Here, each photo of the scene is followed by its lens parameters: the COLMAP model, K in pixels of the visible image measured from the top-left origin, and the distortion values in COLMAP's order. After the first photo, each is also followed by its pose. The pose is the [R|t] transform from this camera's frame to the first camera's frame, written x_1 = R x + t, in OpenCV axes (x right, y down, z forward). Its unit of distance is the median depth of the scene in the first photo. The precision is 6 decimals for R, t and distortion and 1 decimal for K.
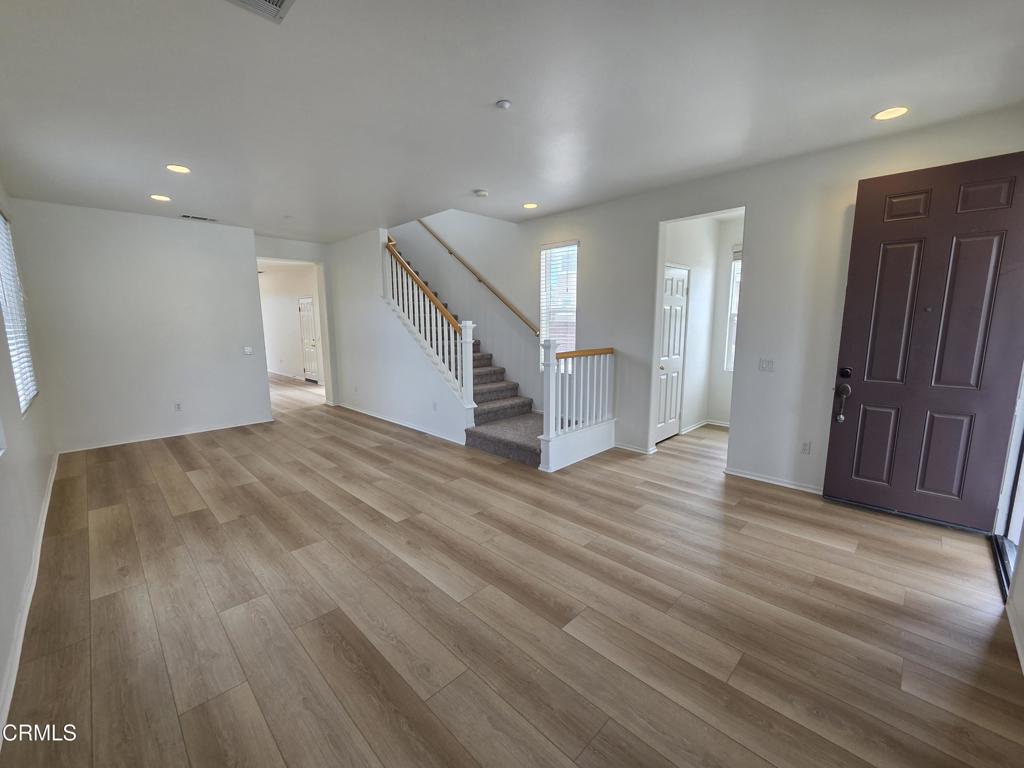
lens RADIAL K [[418.9, 0, 507.8], [0, 418.9, 385.2], [0, 0, 1]] dist [-0.000959, -0.000178]
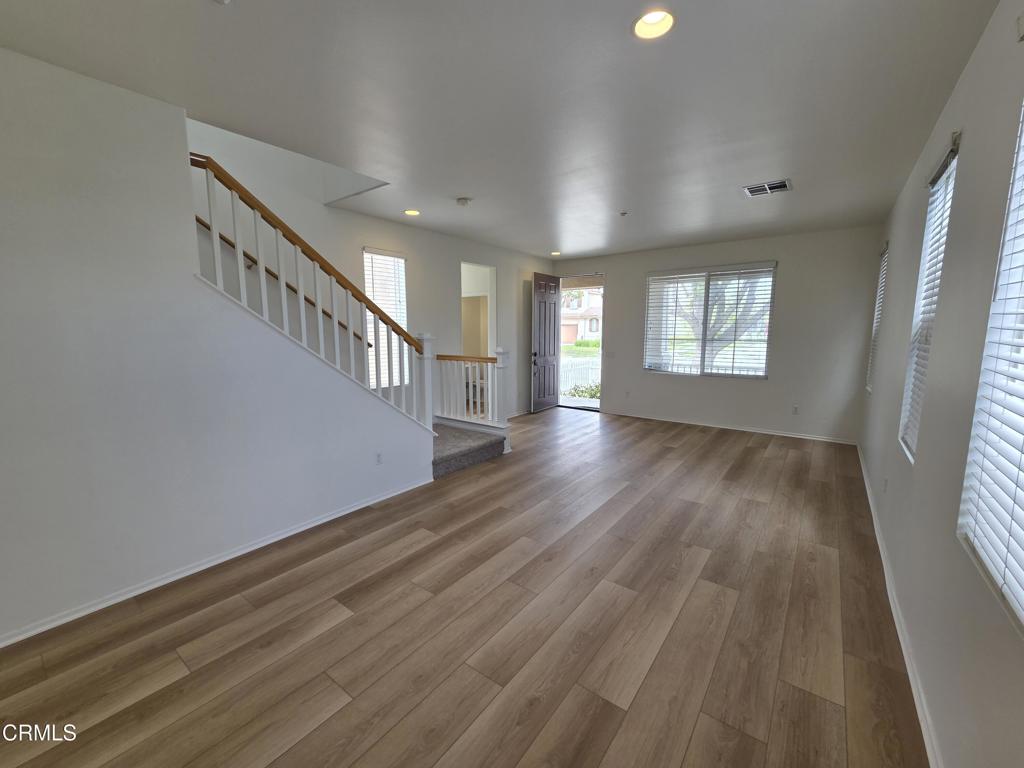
lens RADIAL K [[418.9, 0, 507.8], [0, 418.9, 385.2], [0, 0, 1]] dist [-0.000959, -0.000178]
pose [[-0.131891, -0.125935, 0.983232, -1.326430], [0.153227, 0.977385, 0.145740, -0.205218], [-0.979350, 0.169879, -0.109612, 1.317546]]
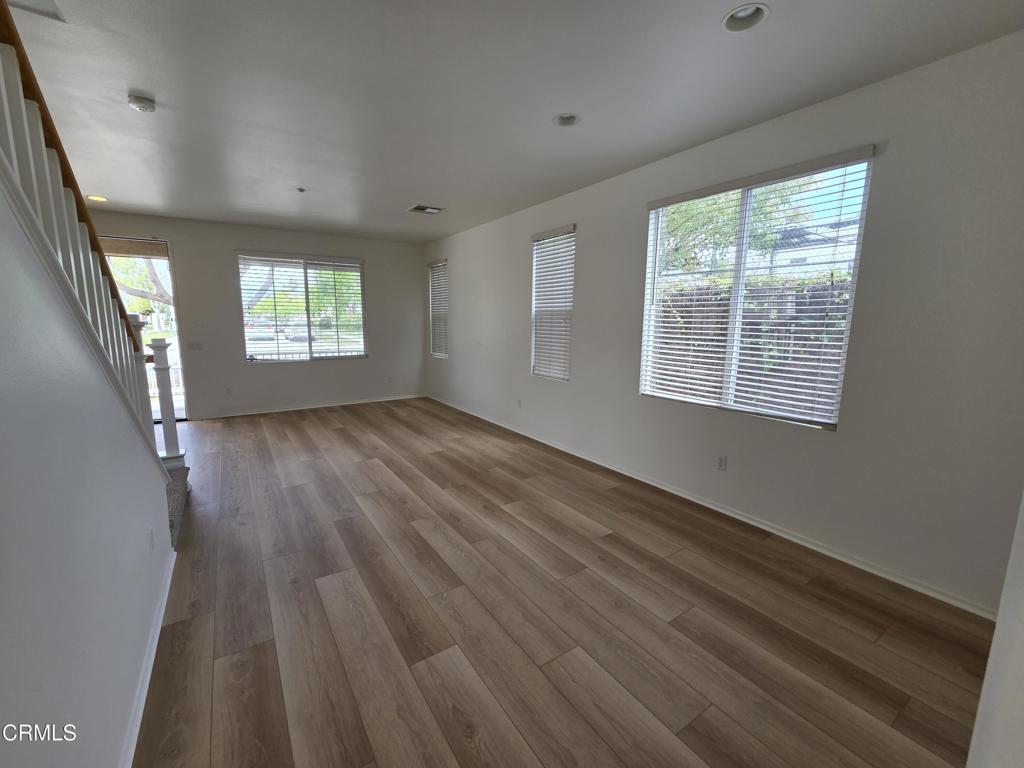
lens RADIAL K [[418.9, 0, 507.8], [0, 418.9, 385.2], [0, 0, 1]] dist [-0.000959, -0.000178]
pose [[-0.980467, -0.033364, 0.193836, -0.864938], [0.026899, 0.953501, 0.300186, -0.290912], [-0.194838, 0.299536, -0.933979, 1.935884]]
